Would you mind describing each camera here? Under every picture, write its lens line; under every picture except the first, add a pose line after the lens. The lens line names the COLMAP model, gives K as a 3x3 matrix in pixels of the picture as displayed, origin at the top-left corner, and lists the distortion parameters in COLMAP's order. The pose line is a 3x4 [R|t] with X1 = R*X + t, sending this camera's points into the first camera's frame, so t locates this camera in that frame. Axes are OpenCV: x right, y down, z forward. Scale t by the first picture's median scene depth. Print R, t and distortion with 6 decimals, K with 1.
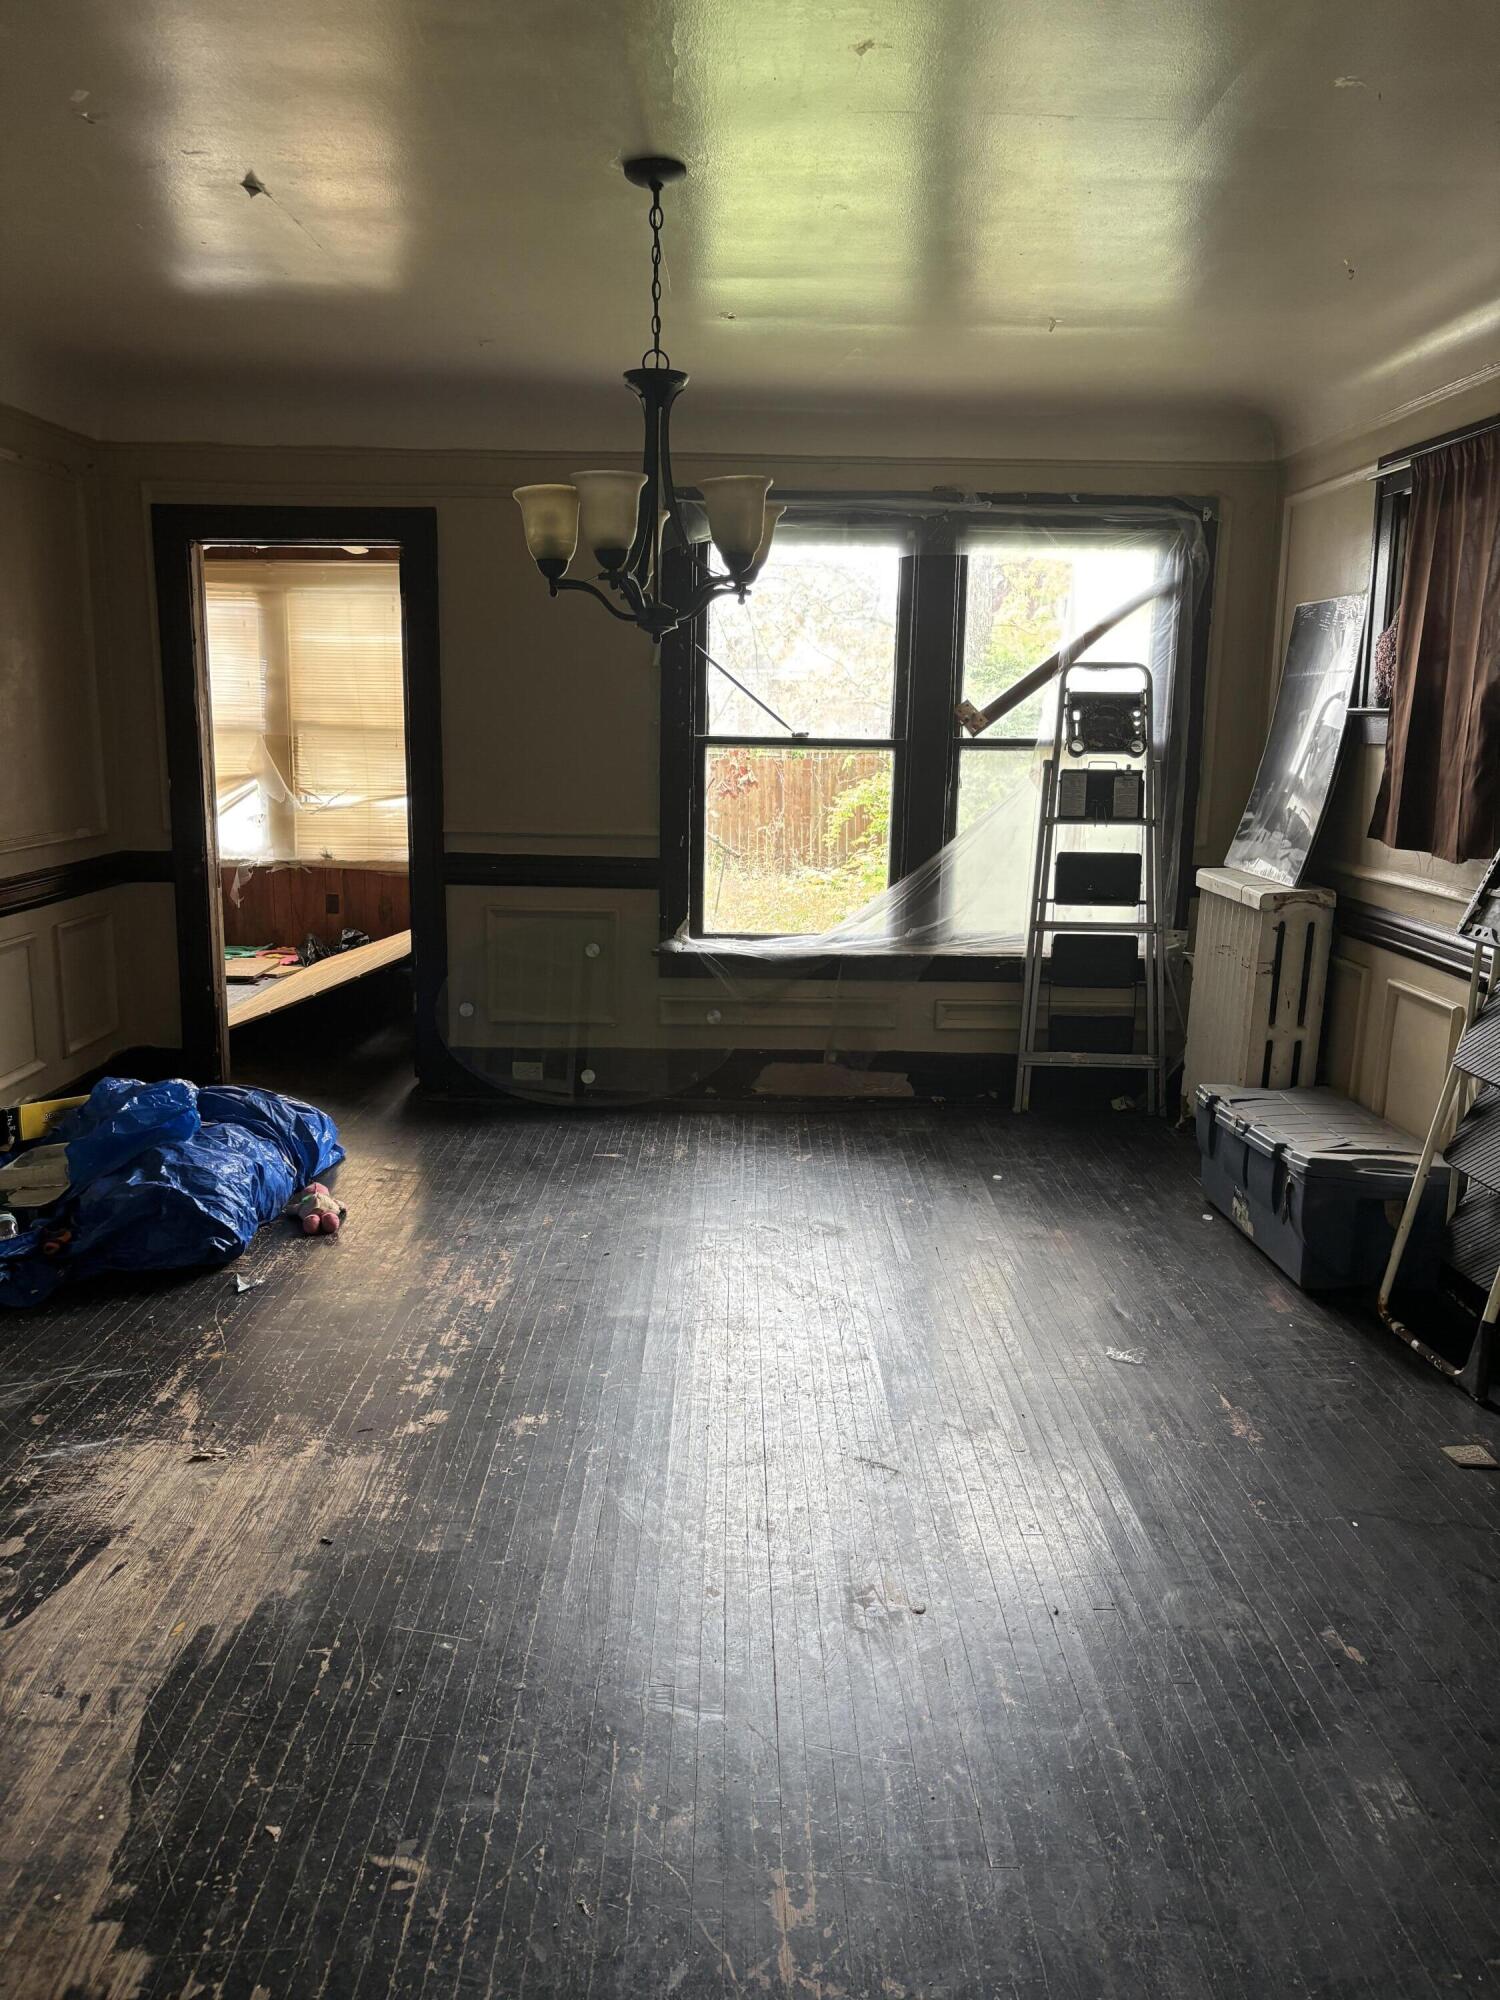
lens RADIAL K [[1500.6, 0, 740.4], [0, 1500.6, 1000.2], [0, 0, 1]] dist [0.032286, -0.038700]
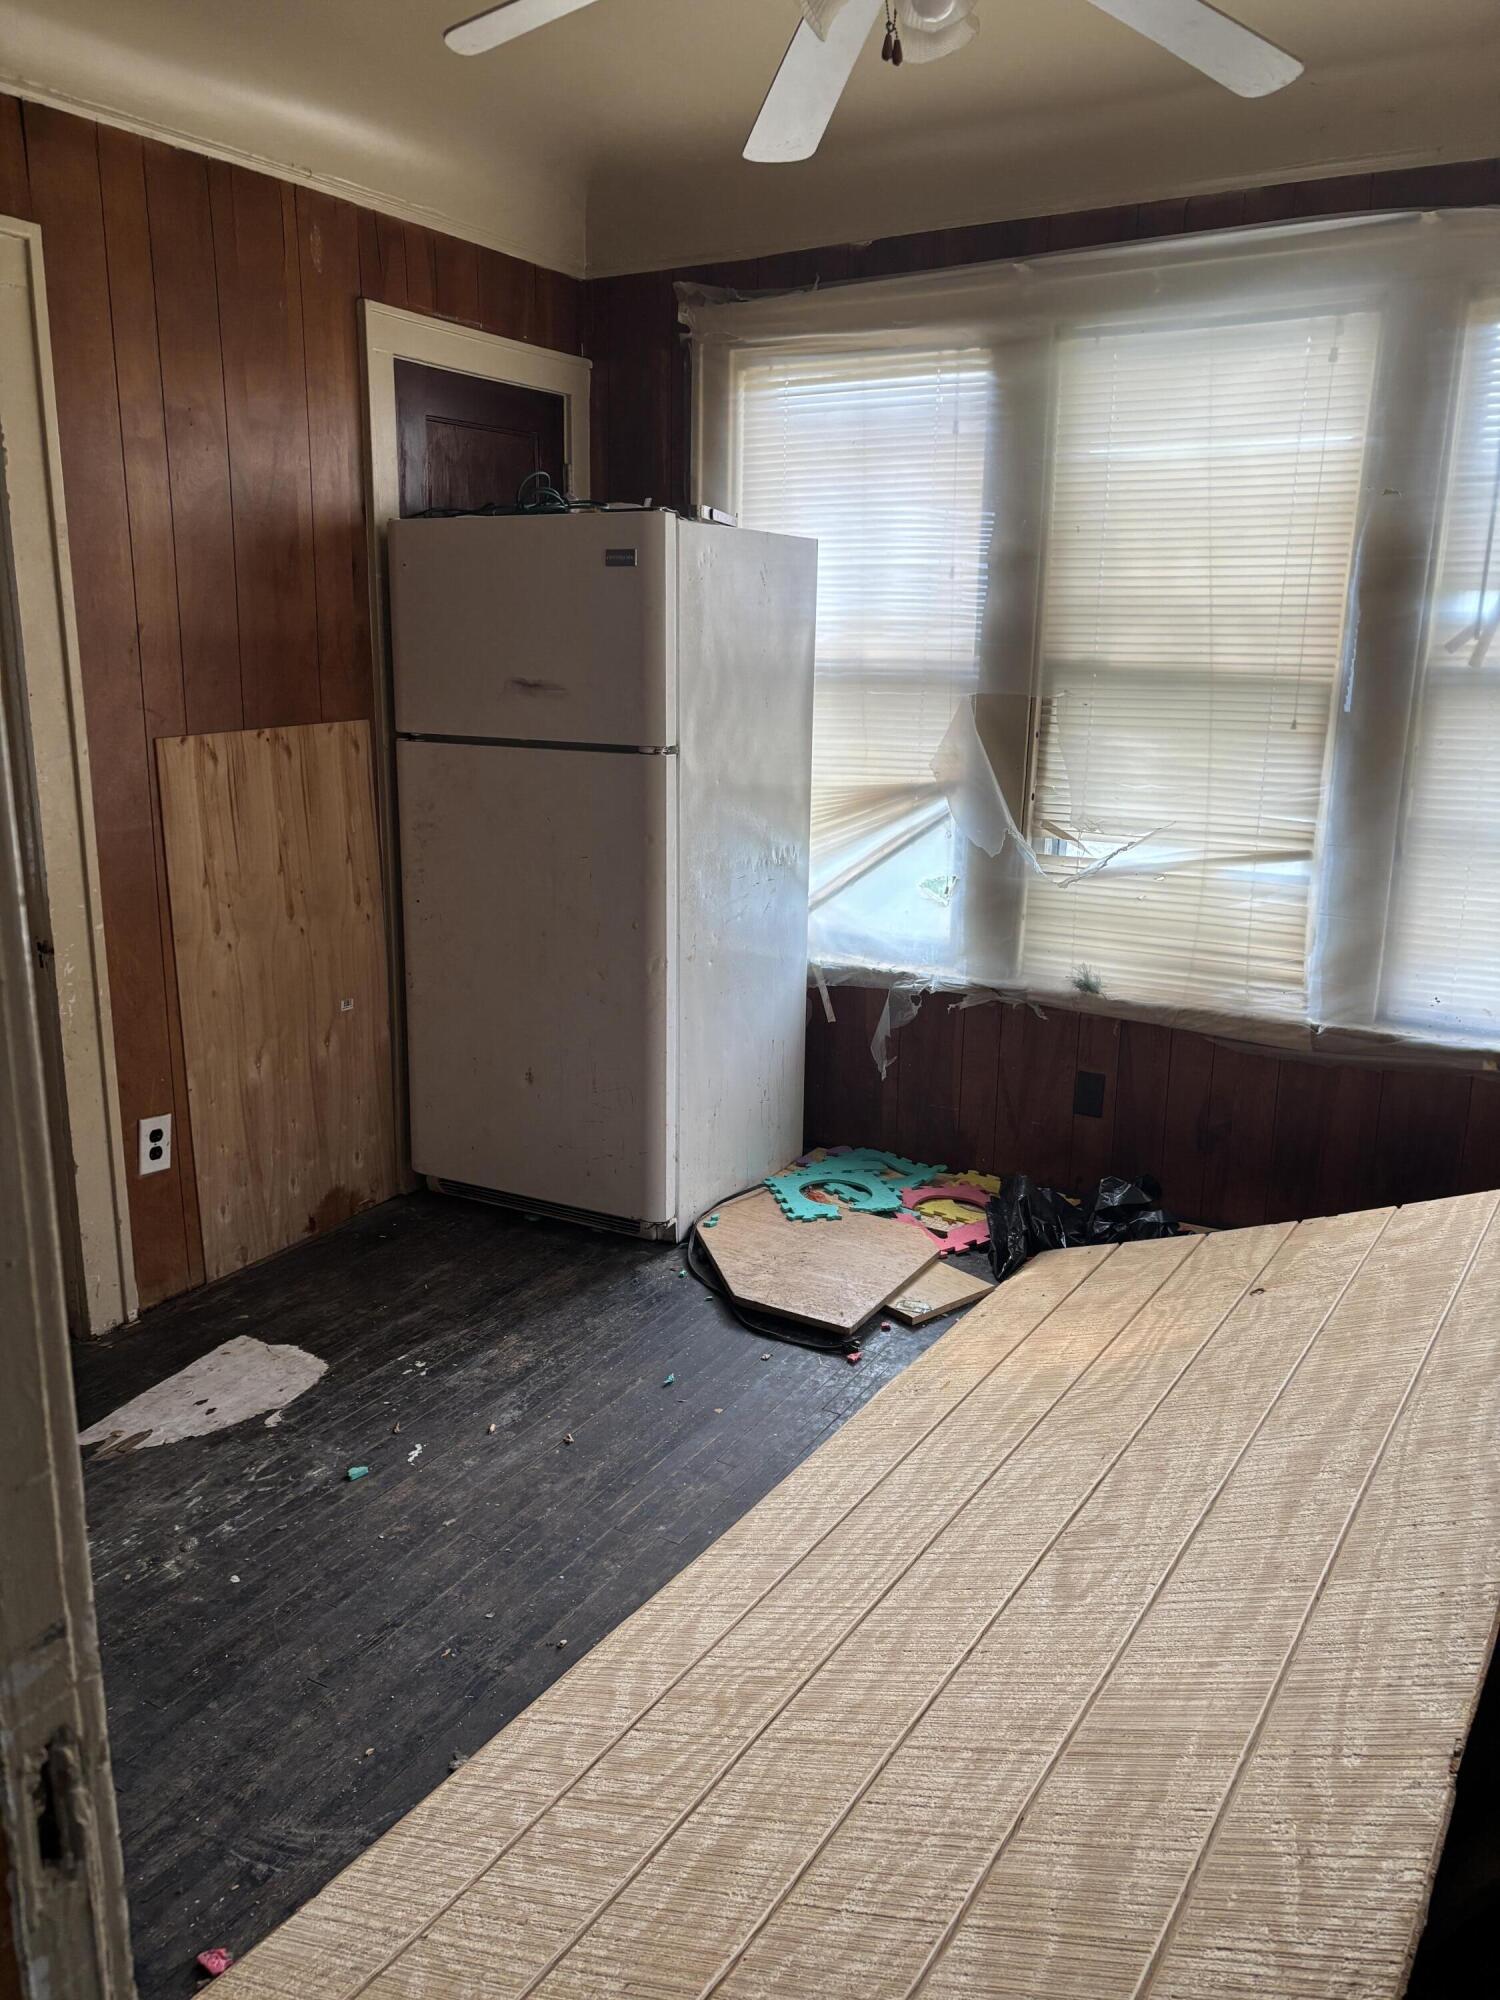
lens RADIAL K [[1500.6, 0, 751.8], [0, 1500.6, 994.8], [0, 0, 1]] dist [0.032286, -0.038700]
pose [[0.863709, 0.120316, -0.489419, -0.150831], [-0.096953, 0.992614, 0.072919, -0.115166], [0.494578, -0.015530, 0.868995, 0.591469]]
